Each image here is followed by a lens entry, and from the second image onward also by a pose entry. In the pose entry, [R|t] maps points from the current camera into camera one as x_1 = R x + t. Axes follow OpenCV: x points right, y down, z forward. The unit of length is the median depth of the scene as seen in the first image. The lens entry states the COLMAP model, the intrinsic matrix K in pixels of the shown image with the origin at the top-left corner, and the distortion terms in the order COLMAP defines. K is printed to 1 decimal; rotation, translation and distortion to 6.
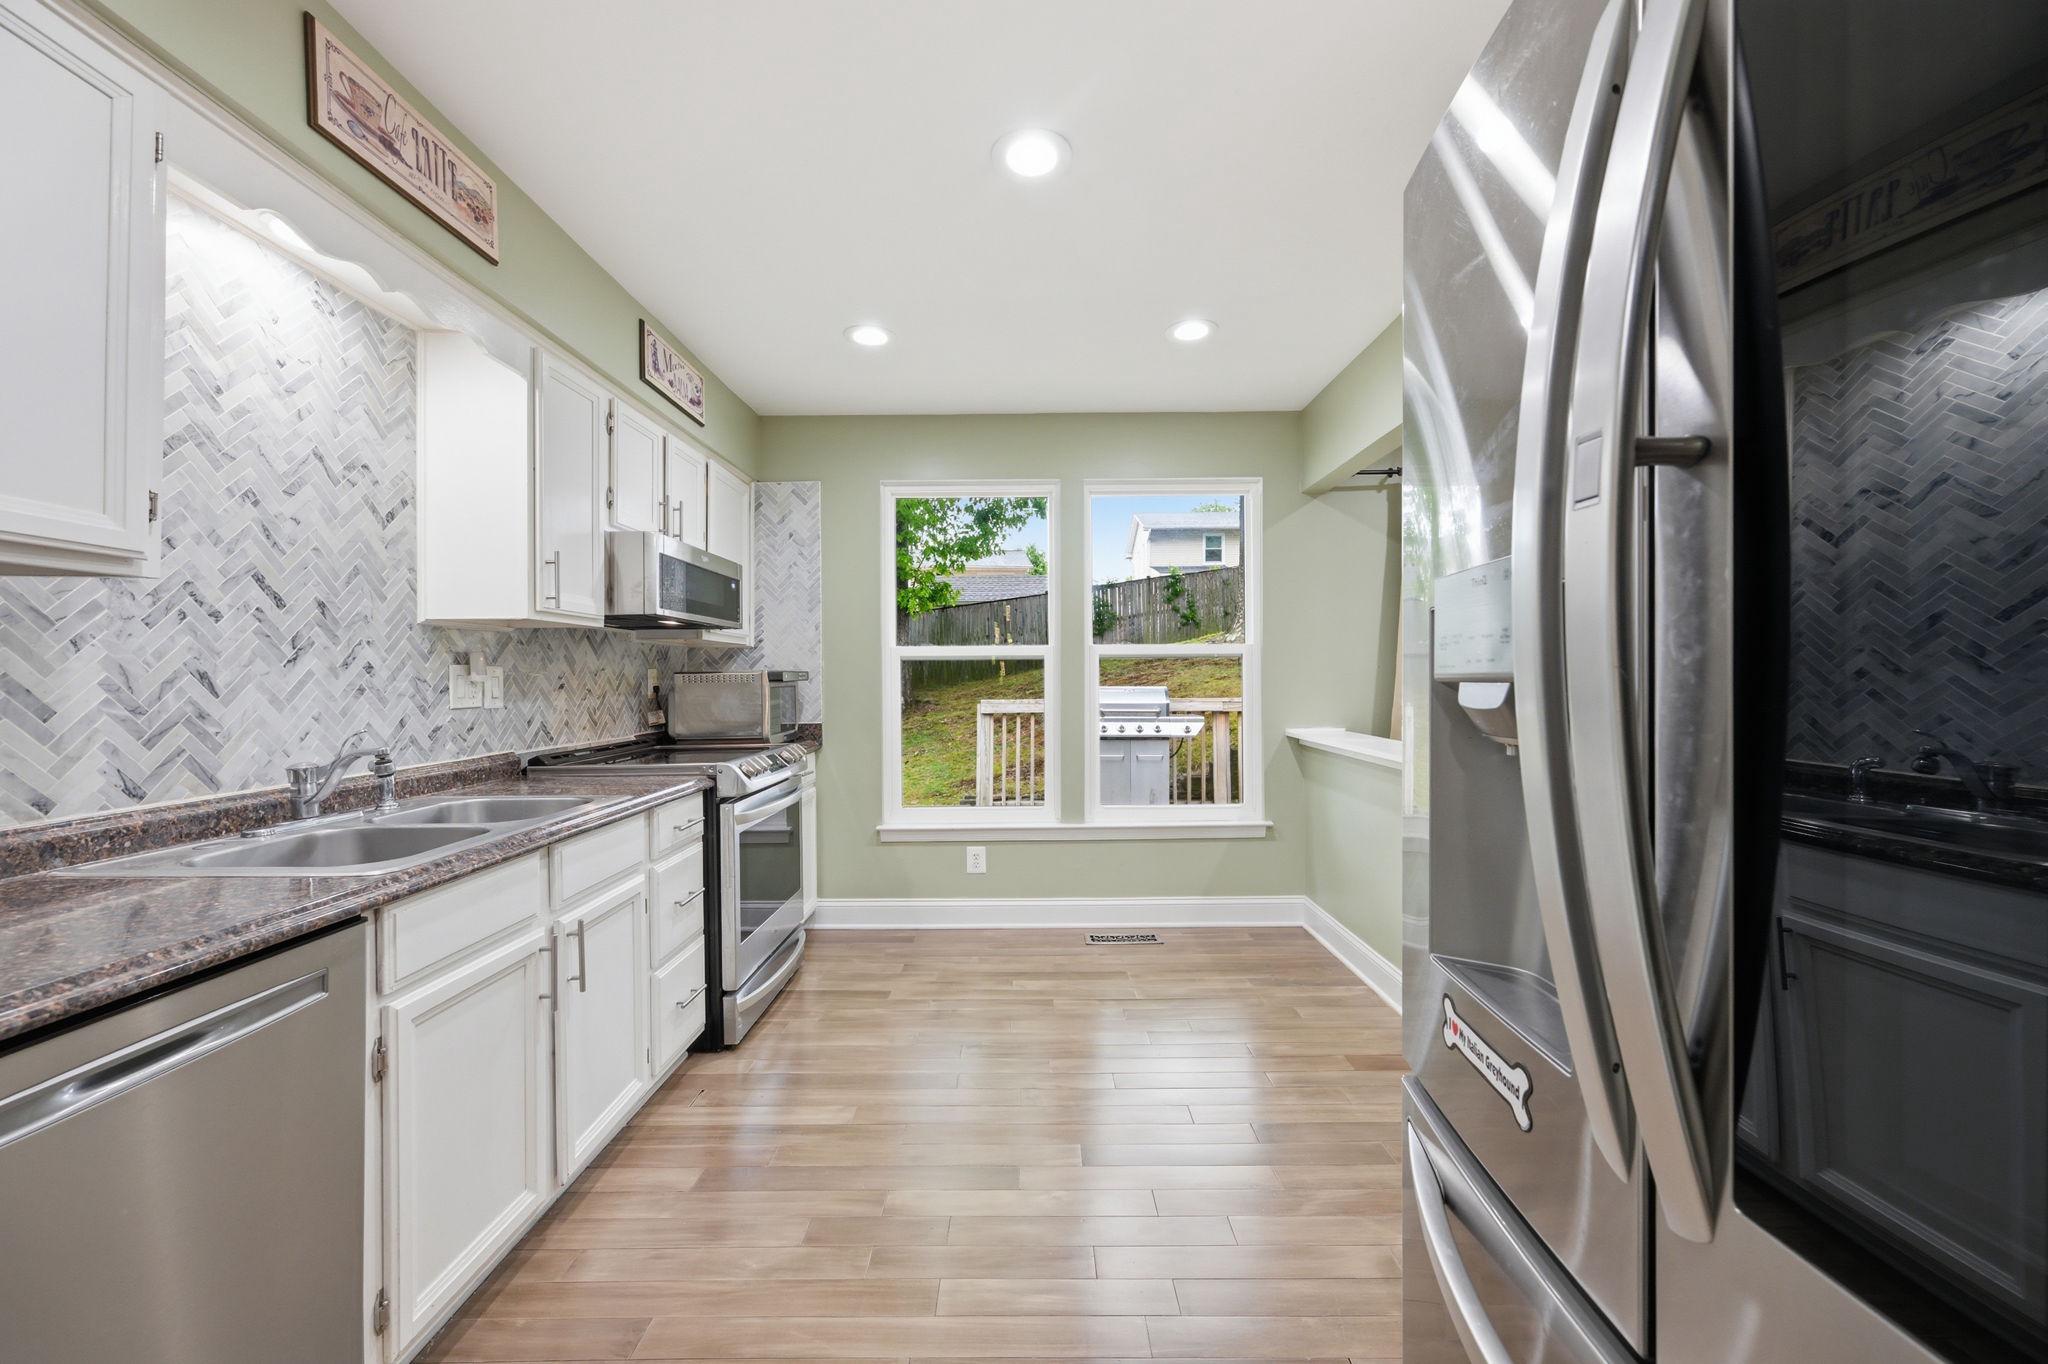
lens RADIAL K [[807.5, 0, 1024.1], [0, 807.5, 679.9], [0, 0, 1]] dist [-0.001779, 0.000114]
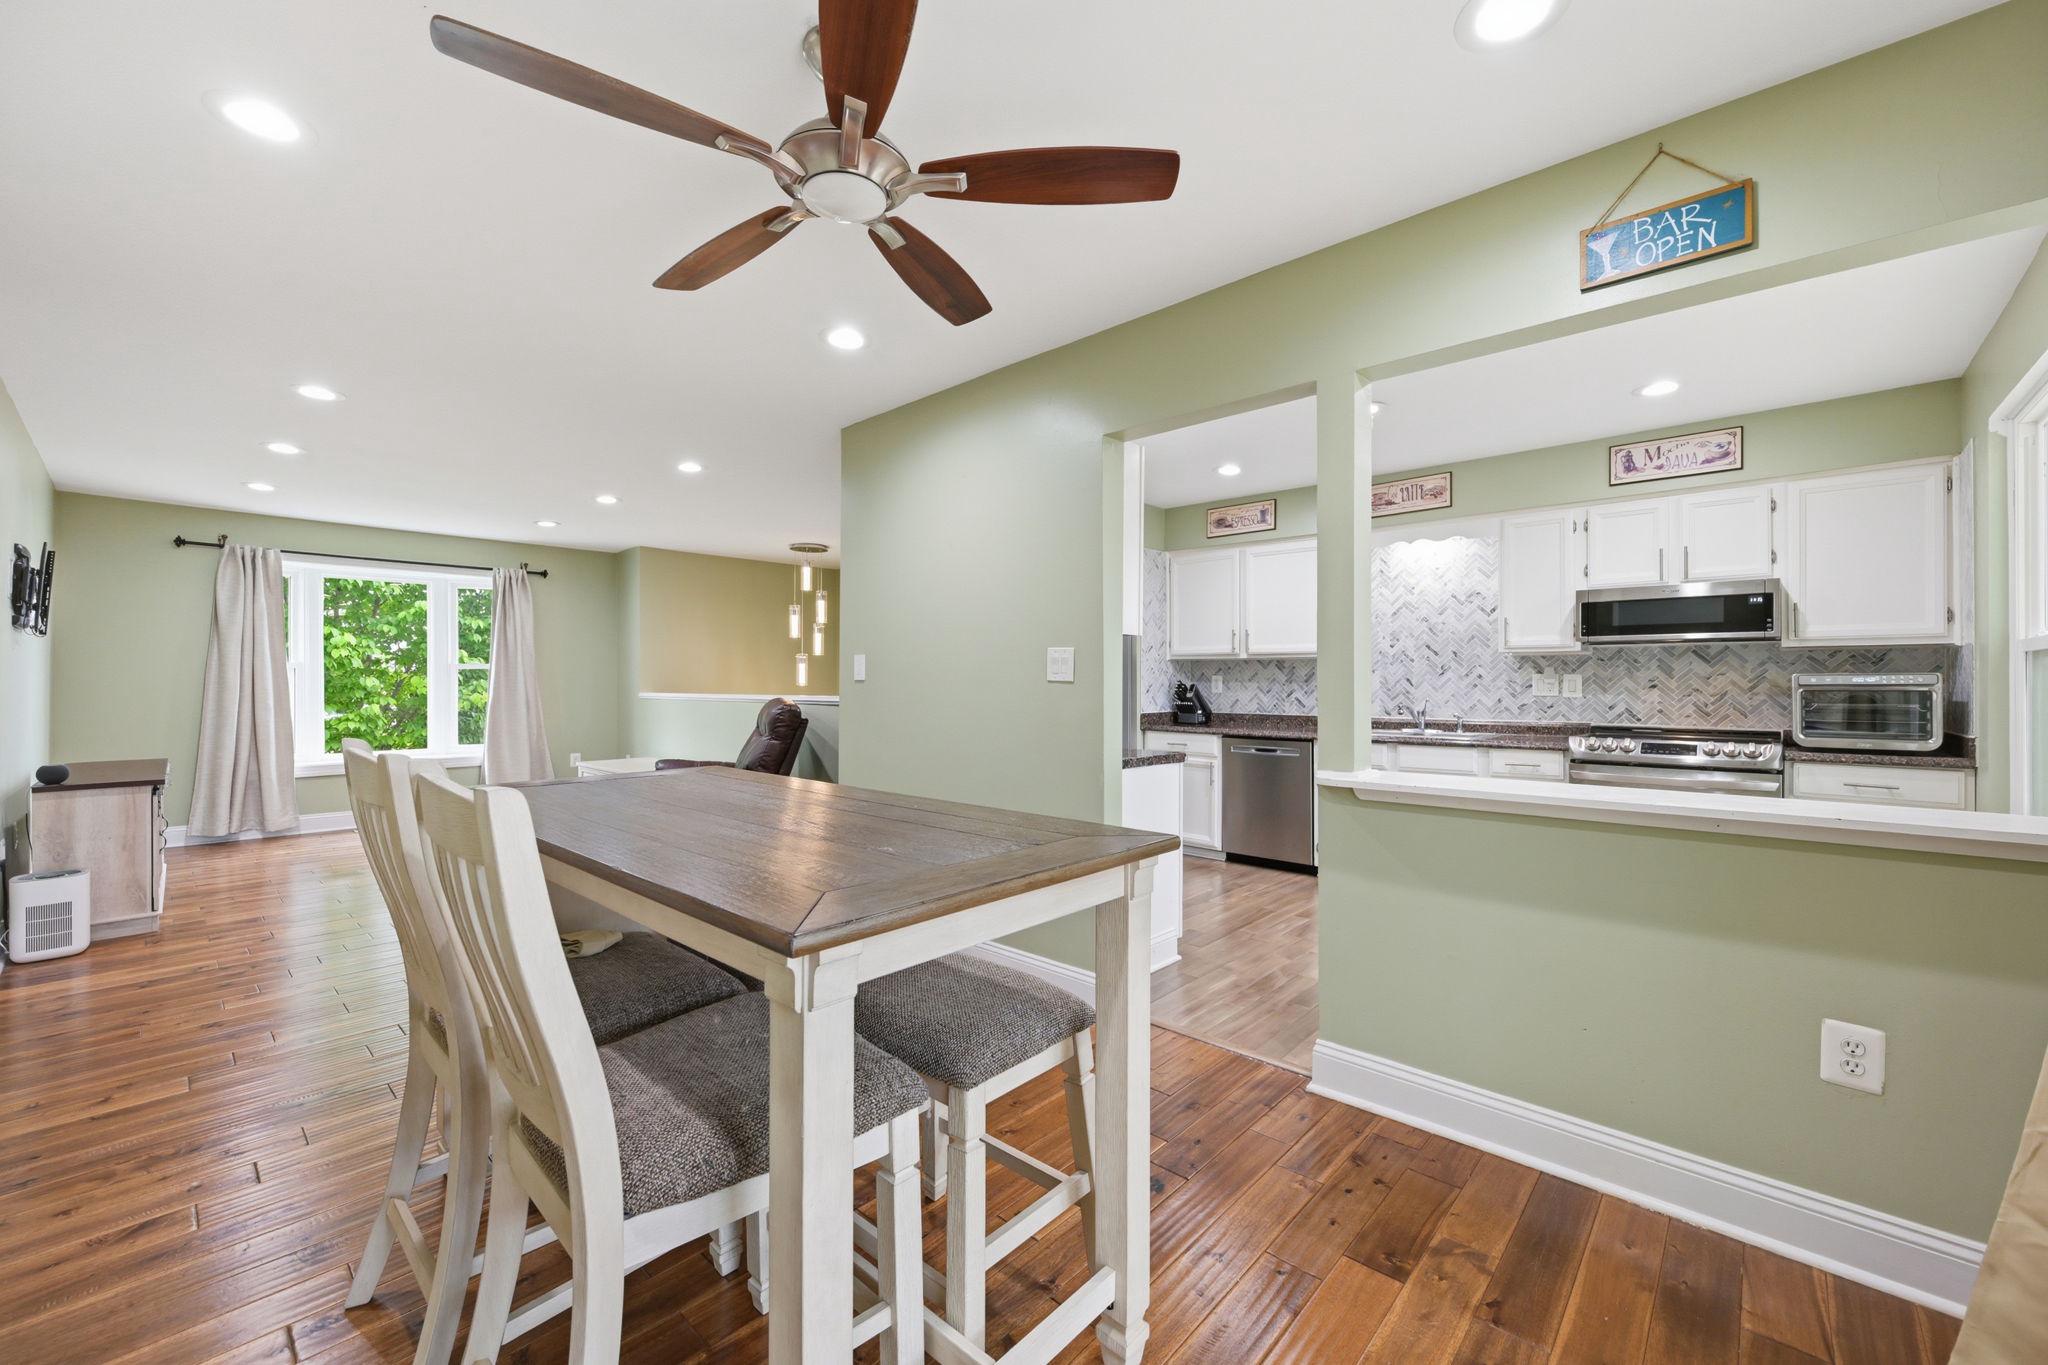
lens RADIAL K [[807.5, 0, 1024.1], [0, 807.5, 680.4], [0, 0, 1]] dist [-0.001779, 0.000114]
pose [[-0.676659, 0.004106, -0.736285, 2.012324], [0.000376, 0.999986, 0.005230, -0.016967], [0.736297, 0.003262, -0.676651, 1.741700]]
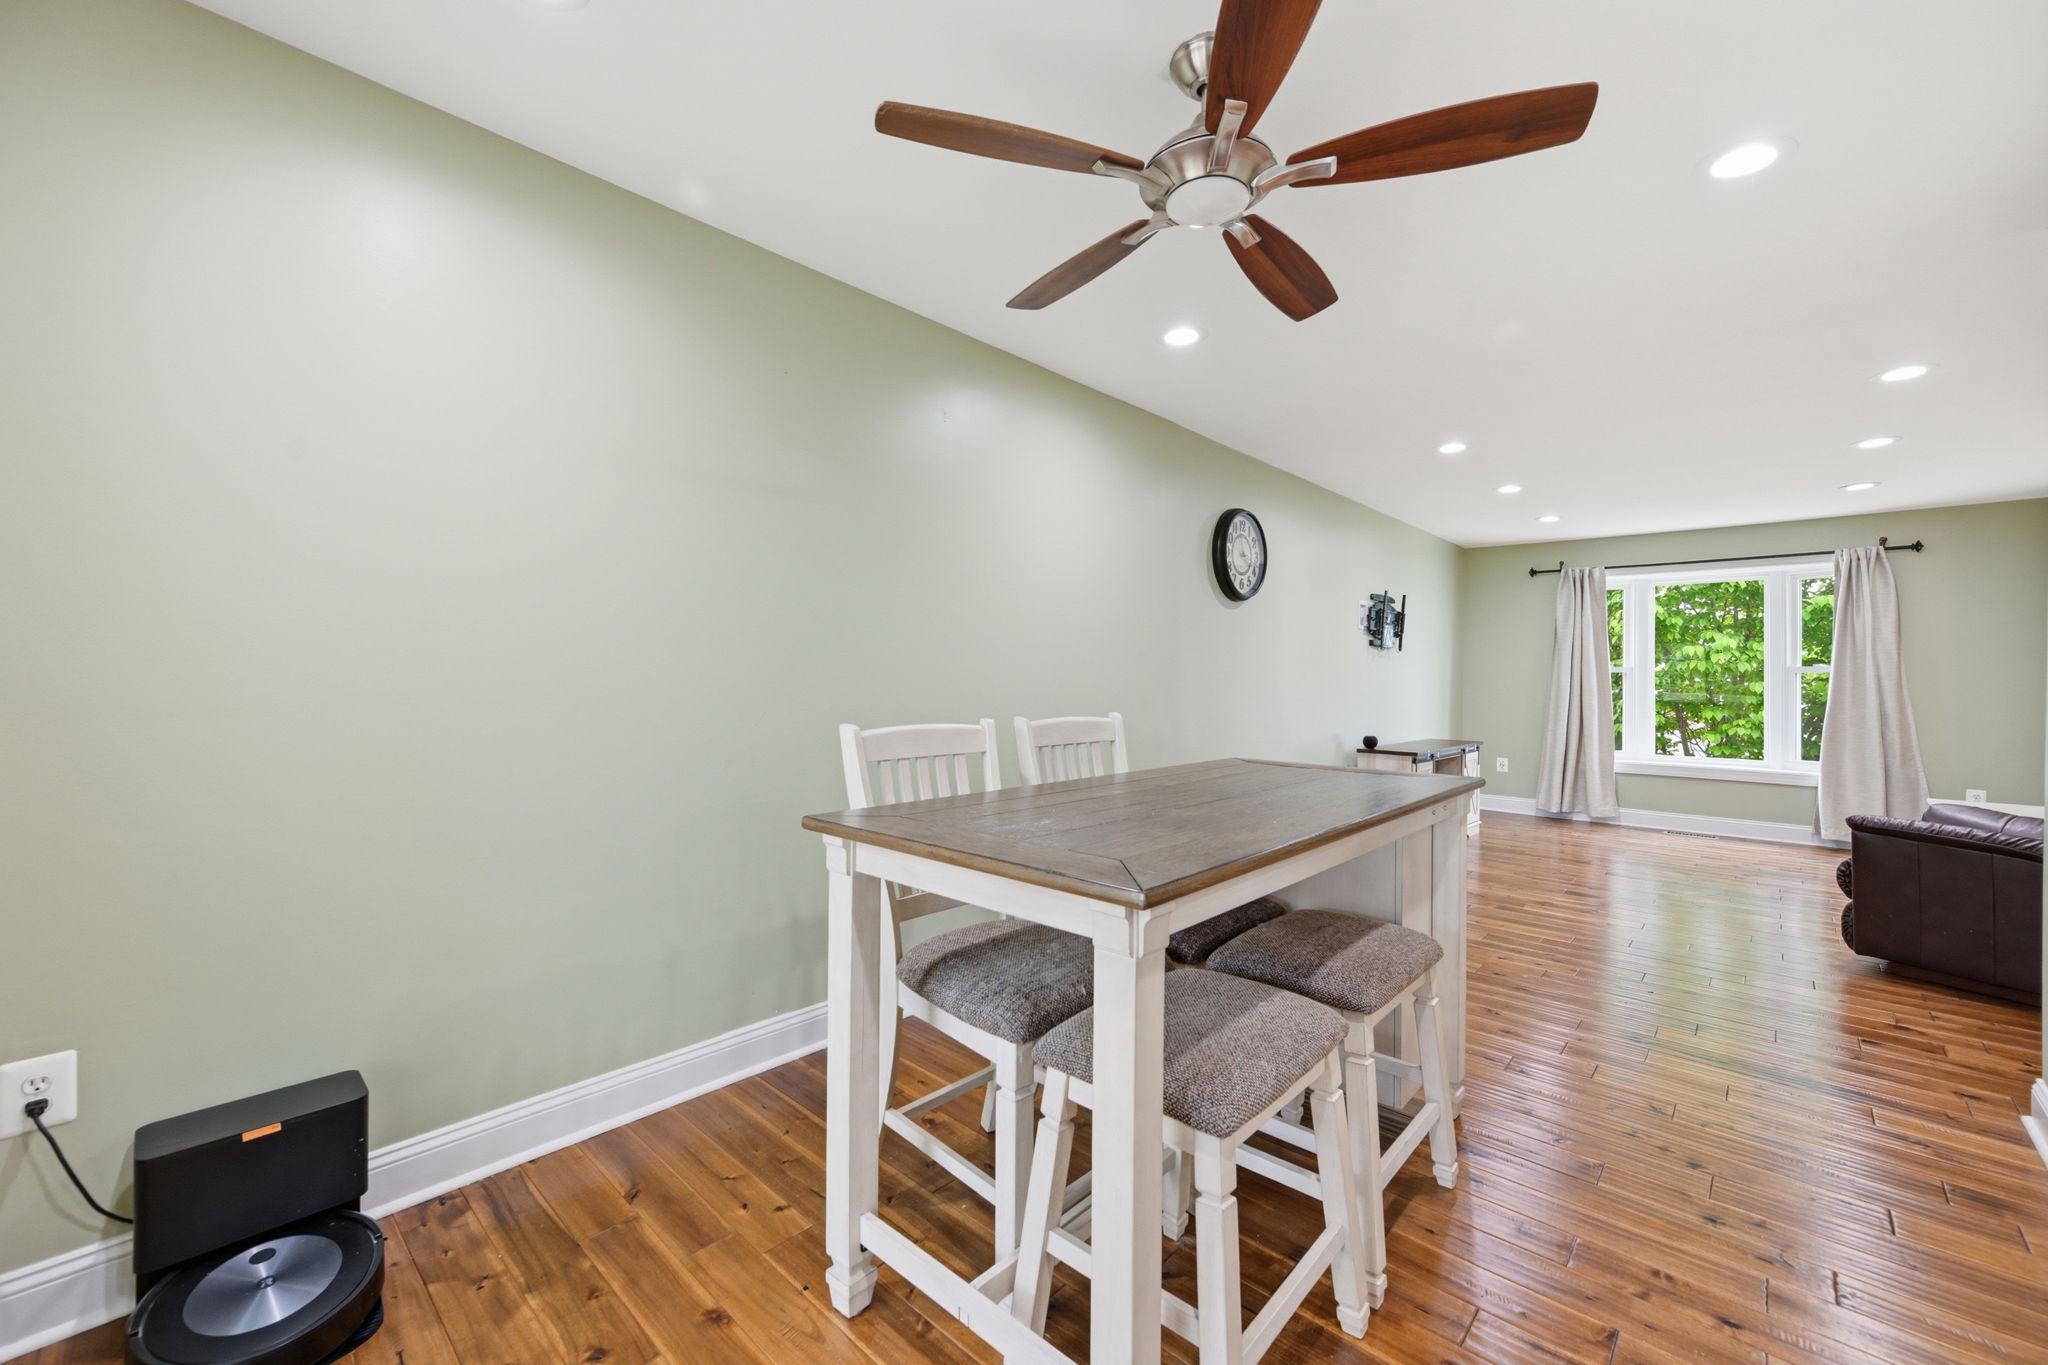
lens RADIAL K [[807.5, 0, 1024.1], [0, 807.5, 680.4], [0, 0, 1]] dist [-0.001779, 0.000114]
pose [[-0.741412, -0.004966, 0.671032, 1.125348], [-0.005051, 0.999986, 0.001819, -0.009353], [-0.671031, -0.002040, -0.741426, 1.785964]]
